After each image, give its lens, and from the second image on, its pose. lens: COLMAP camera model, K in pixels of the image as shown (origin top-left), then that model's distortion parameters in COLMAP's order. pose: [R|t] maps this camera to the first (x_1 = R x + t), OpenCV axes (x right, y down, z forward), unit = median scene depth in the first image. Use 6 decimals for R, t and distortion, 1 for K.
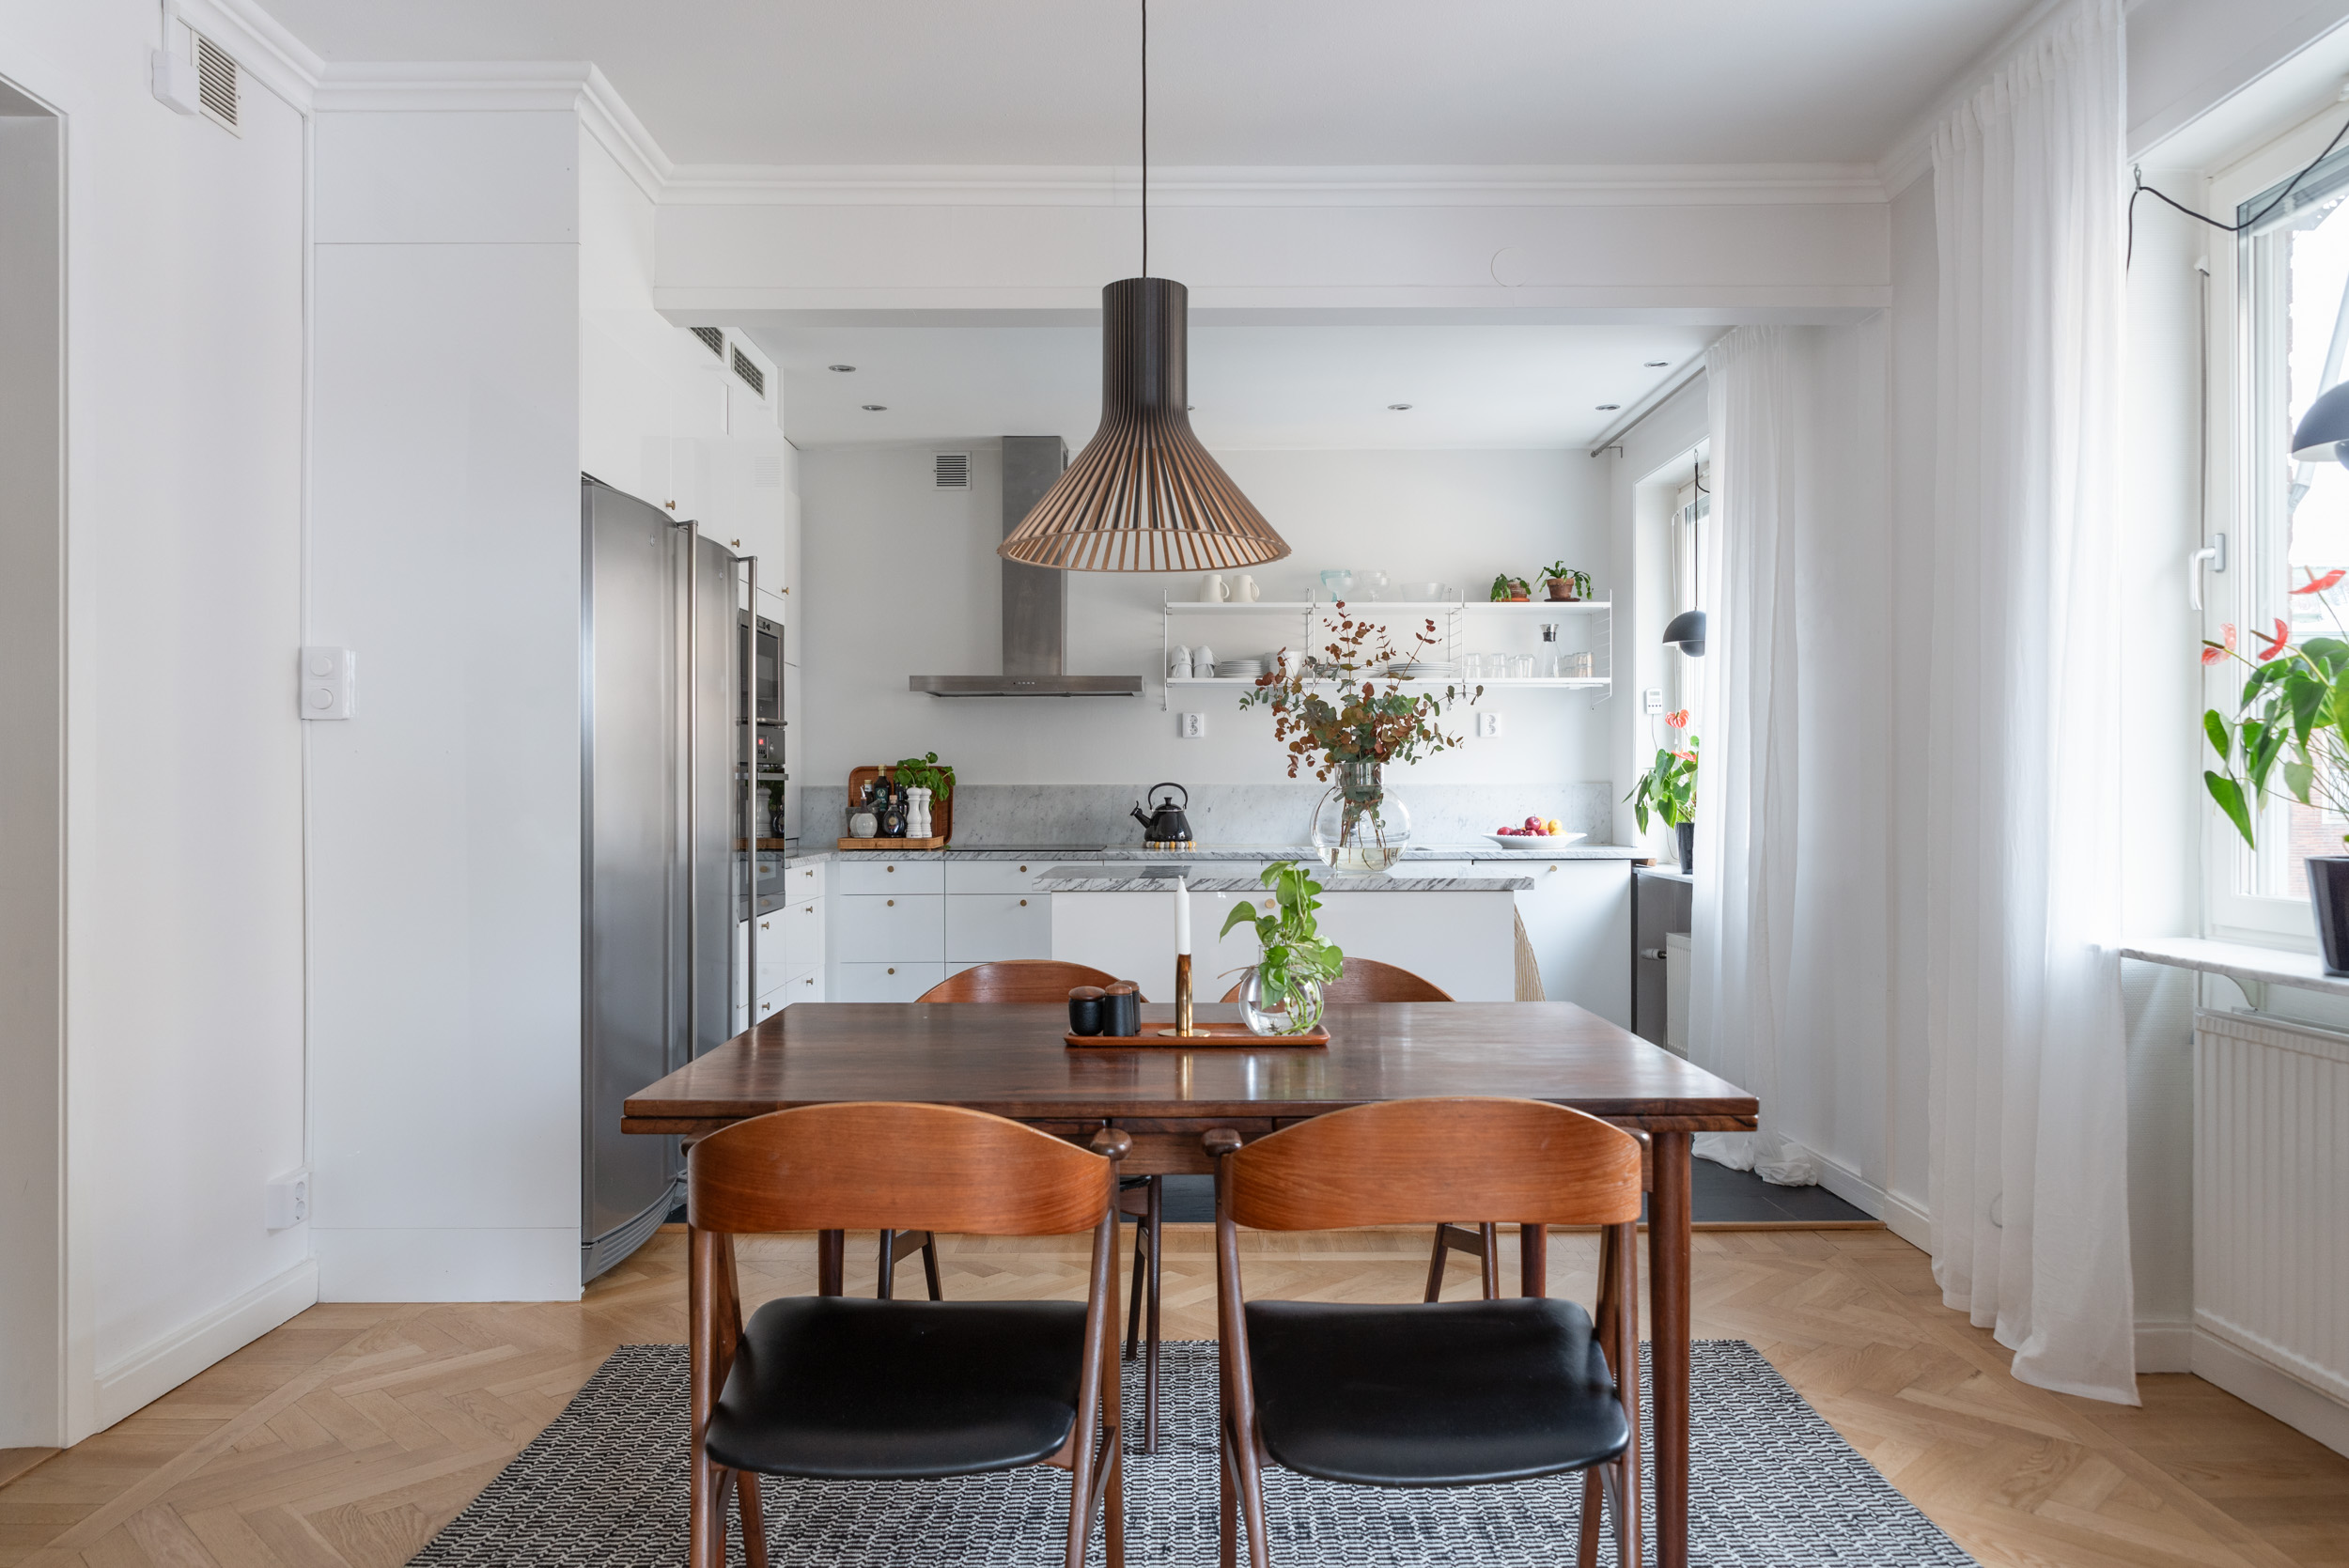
lens RADIAL K [[1599.4, 0, 1163.1], [0, 1599.4, 796.6], [0, 0, 1]] dist [0.009665, 0.003574]
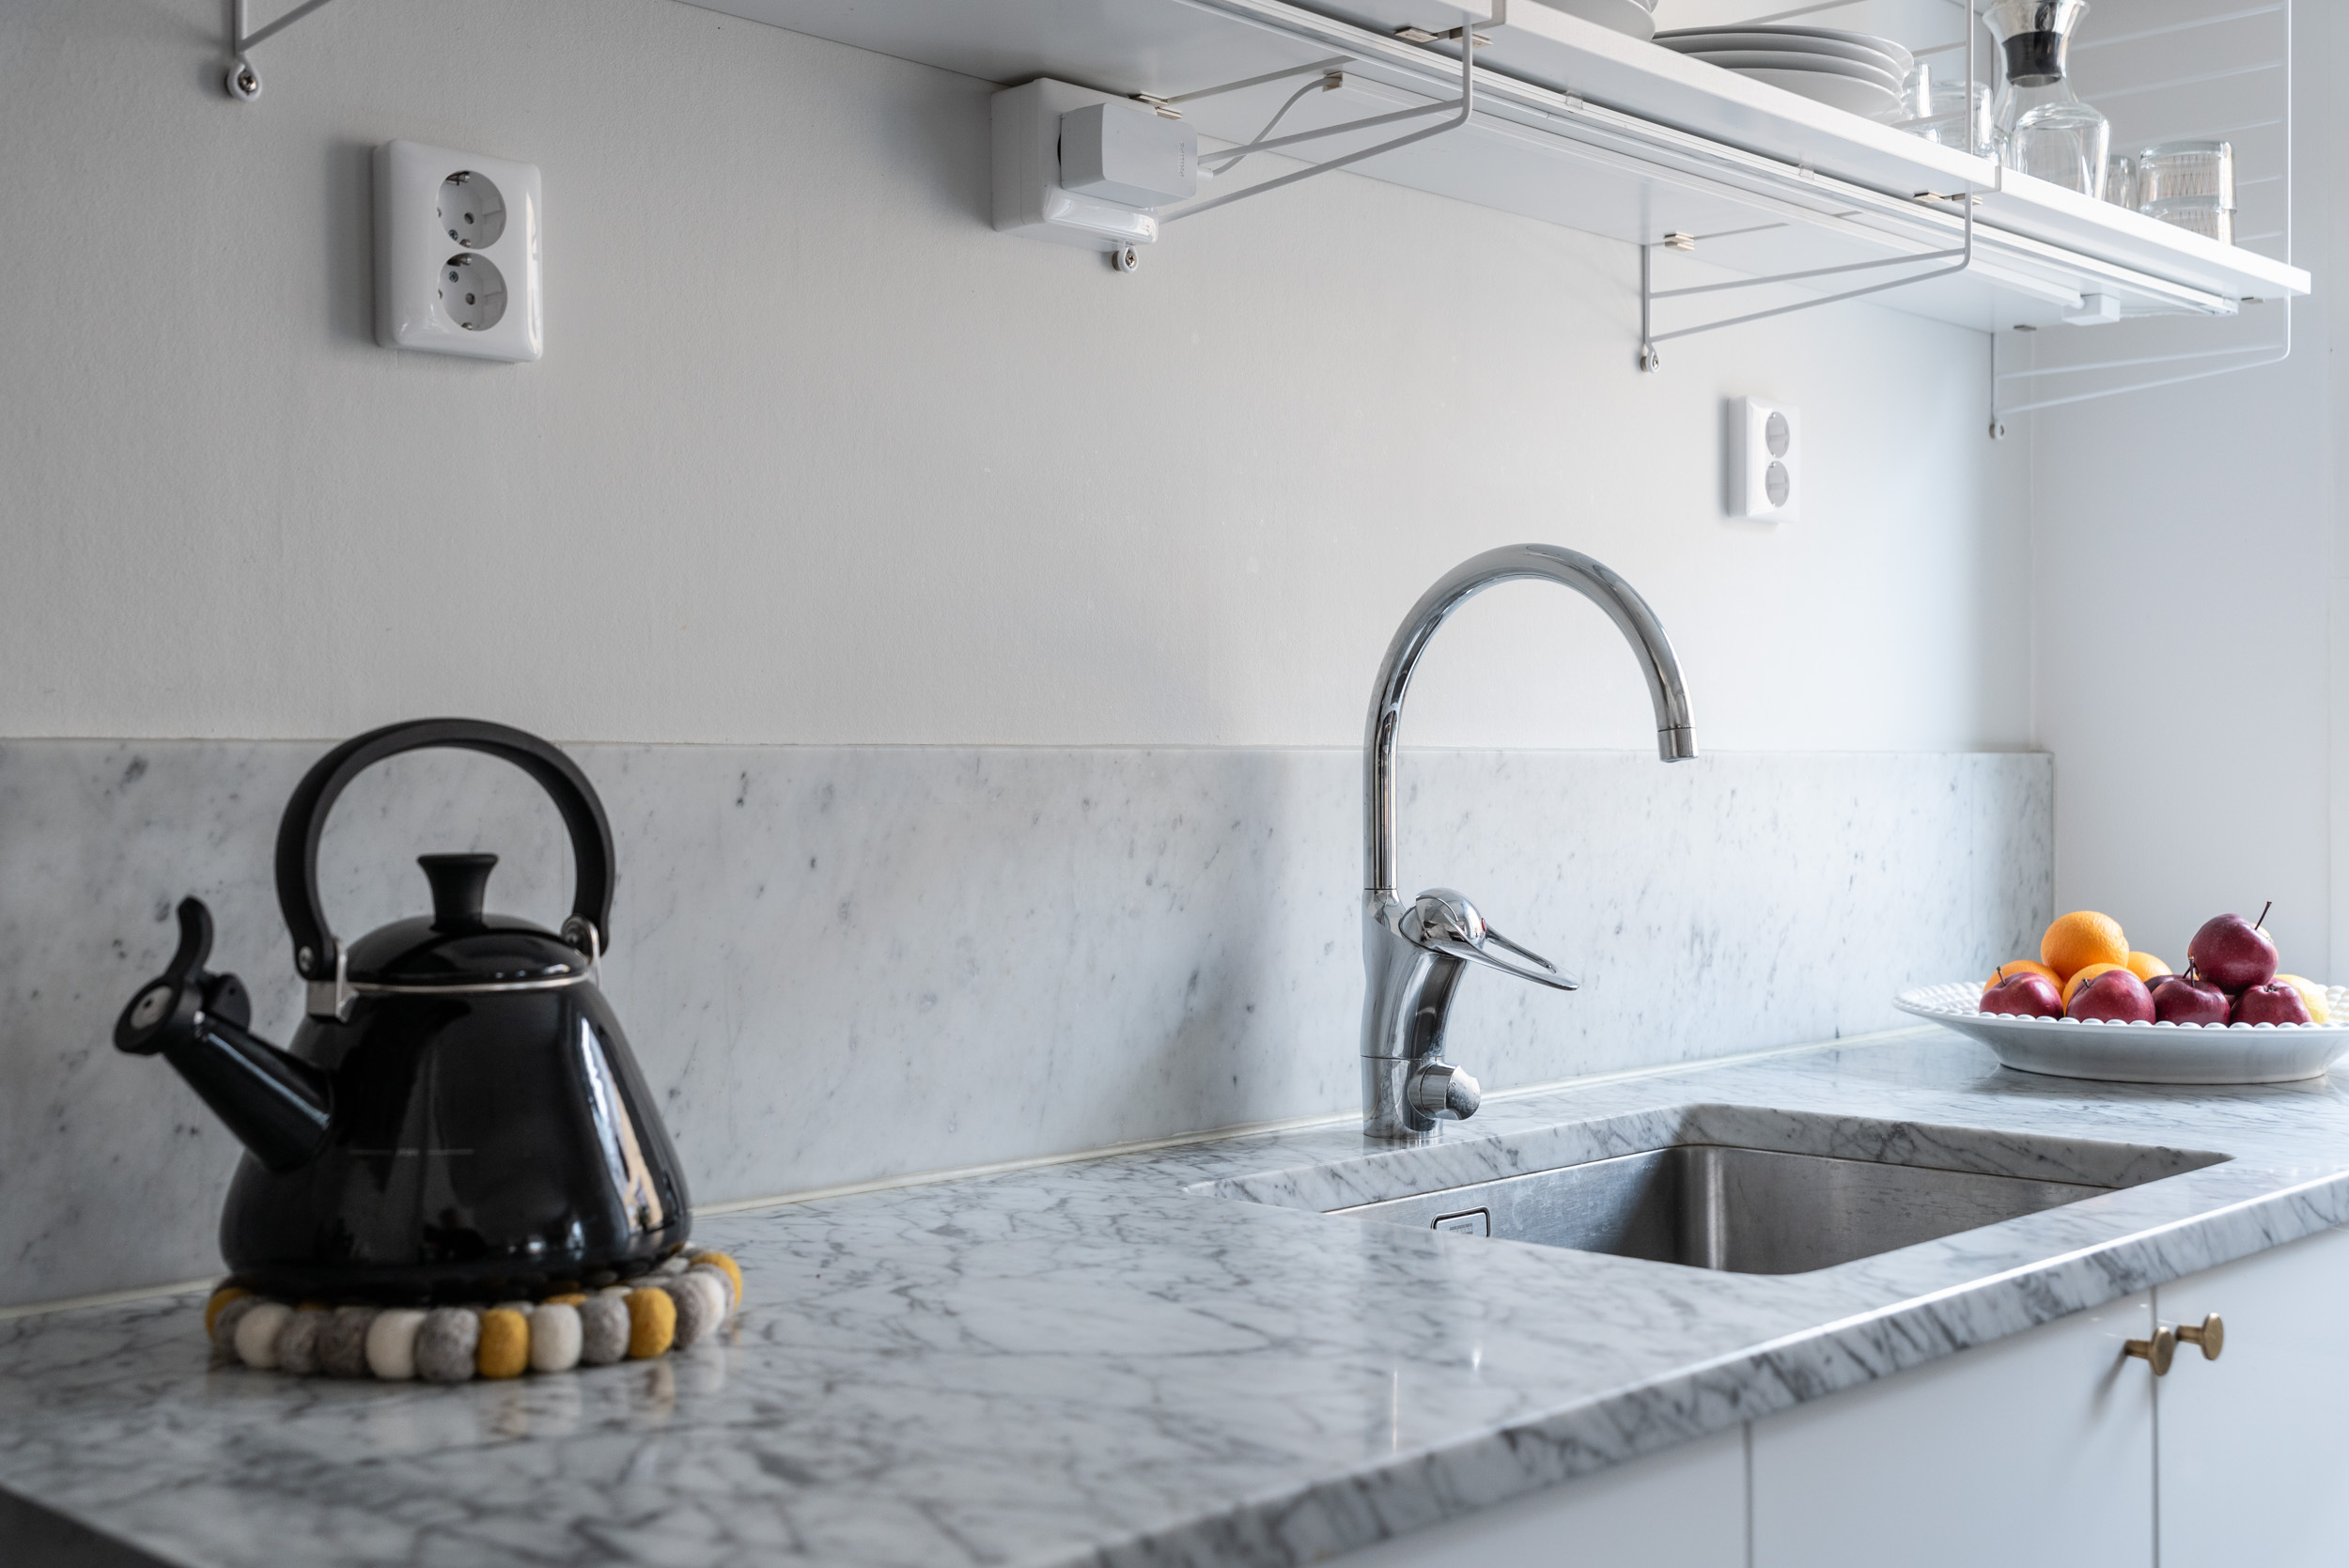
lens RADIAL K [[2673.8, 0, 1174.5], [0, 2673.8, 784.0], [0, 0, 1]] dist [-0.000565, -0.001585]
pose [[0.684143, -0.003278, 0.729340, -0.096383], [0.006354, 0.999979, -0.001466, -0.003942], [-0.729320, 0.005637, 0.684150, 0.838720]]
